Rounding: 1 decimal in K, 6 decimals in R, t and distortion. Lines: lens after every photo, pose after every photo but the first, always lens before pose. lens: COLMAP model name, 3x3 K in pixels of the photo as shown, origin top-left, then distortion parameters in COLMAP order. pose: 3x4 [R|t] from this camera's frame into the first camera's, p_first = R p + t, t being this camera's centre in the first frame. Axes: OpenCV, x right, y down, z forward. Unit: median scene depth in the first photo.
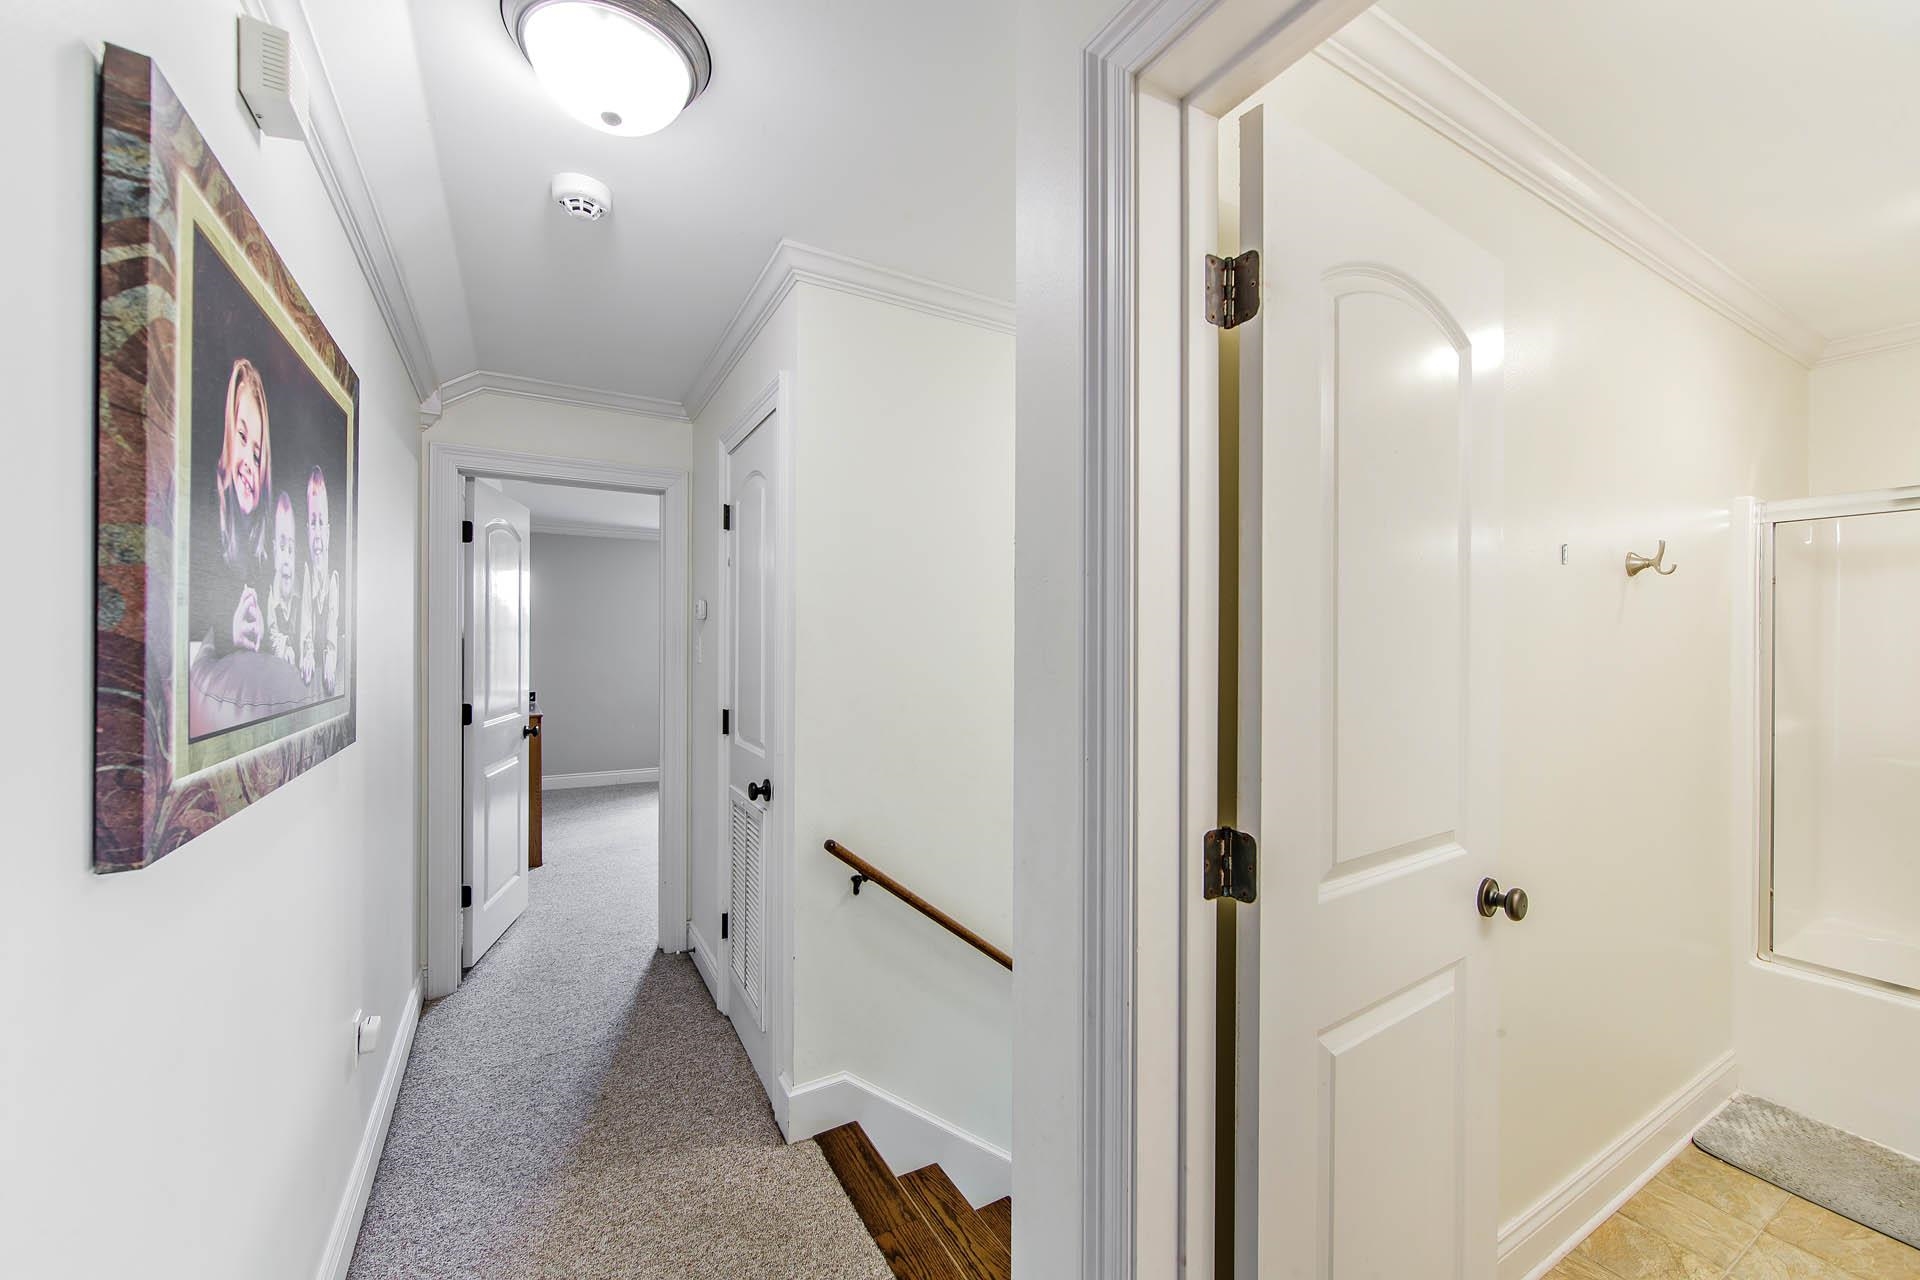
lens RADIAL K [[755.2, 0, 967.0], [0, 755.2, 644.9], [0, 0, 1]] dist [-0.003024, -0.000695]
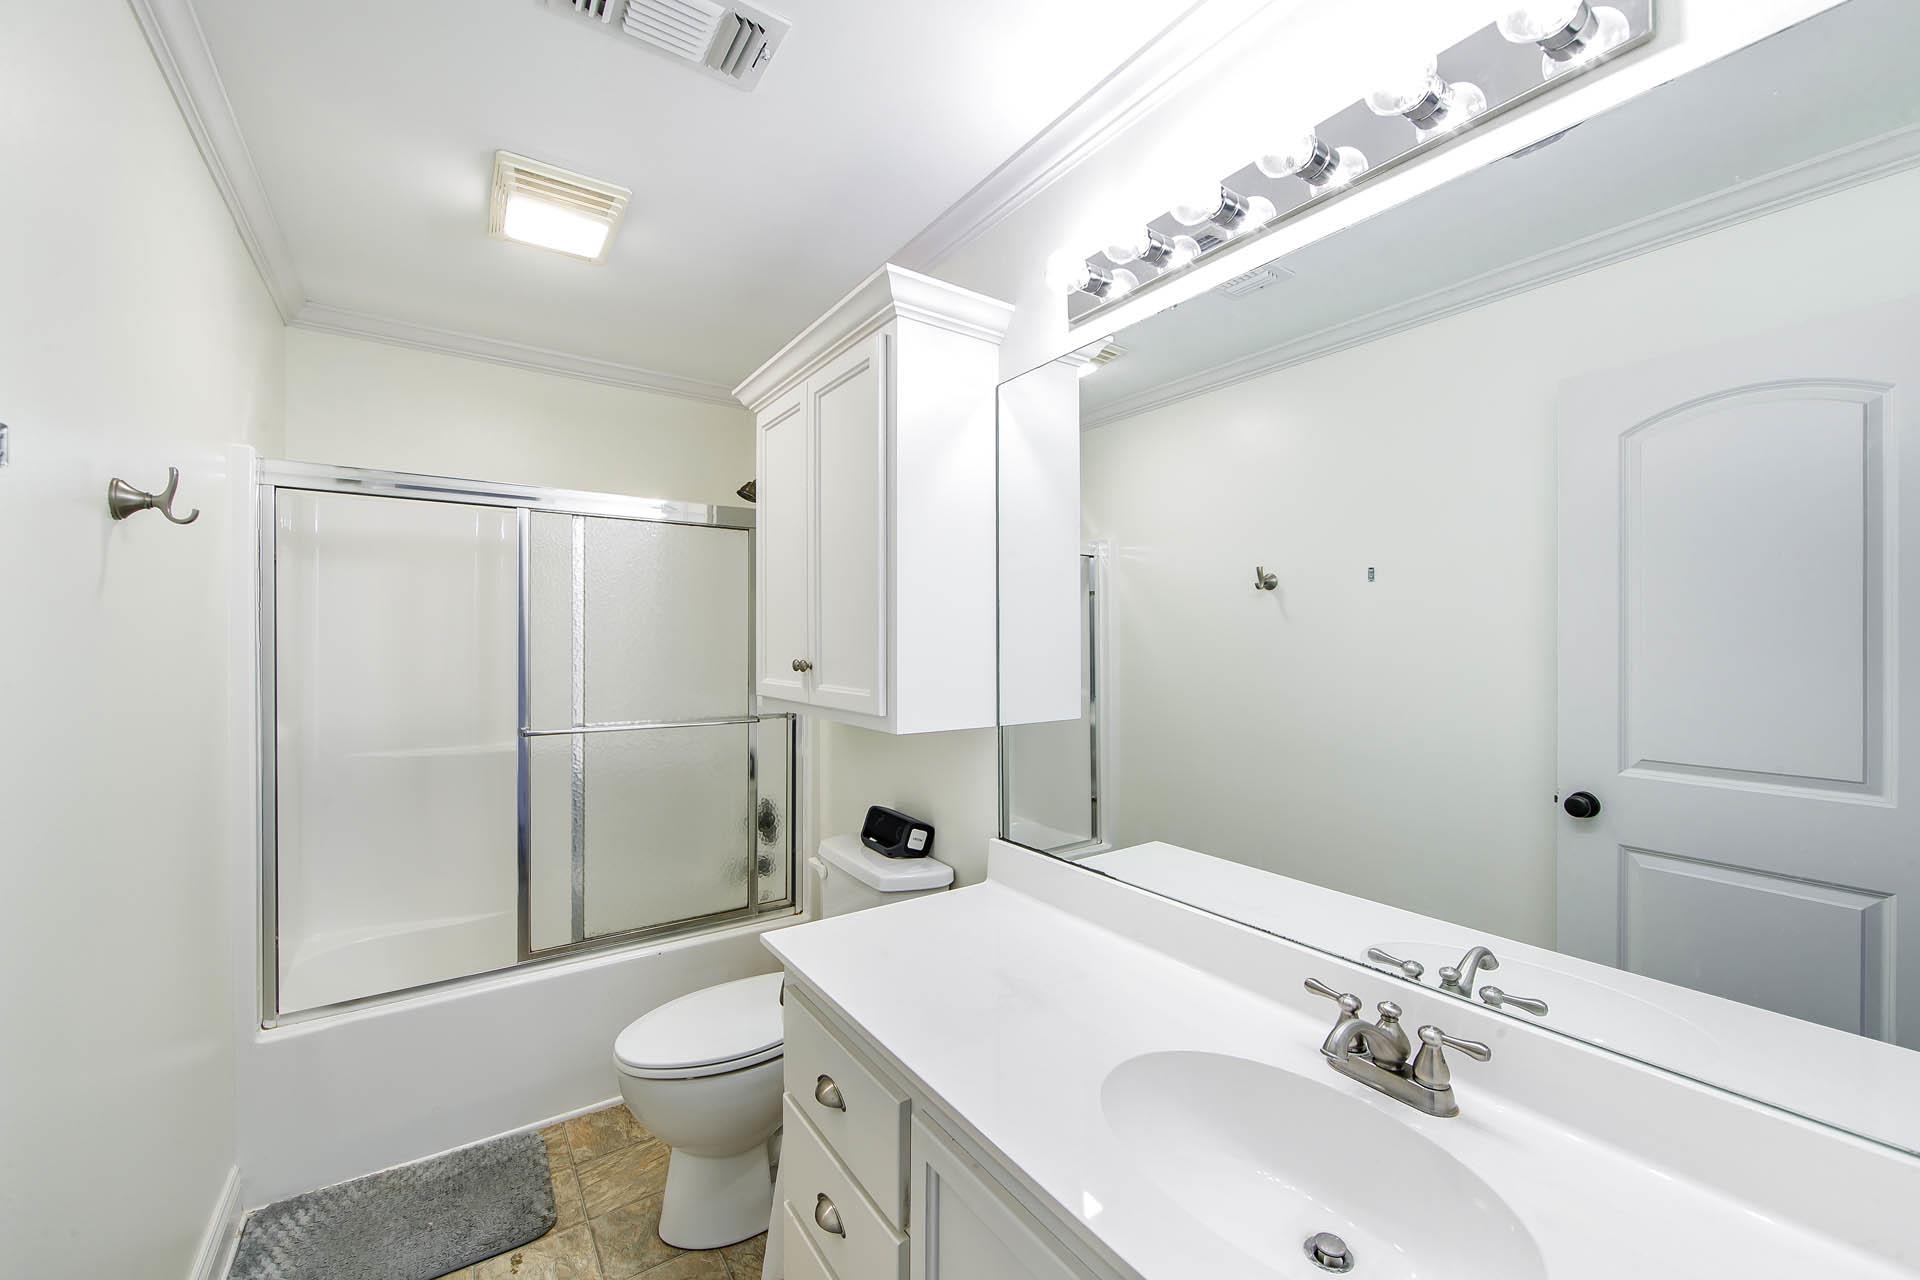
lens RADIAL K [[755.2, 0, 964.1], [0, 755.2, 643.9], [0, 0, 1]] dist [-0.003024, -0.000695]
pose [[-0.082863, -0.005302, 0.996547, 0.215910], [-0.001560, 0.999985, 0.005190, 0.003645], [-0.996560, -0.001124, -0.082870, 0.353188]]
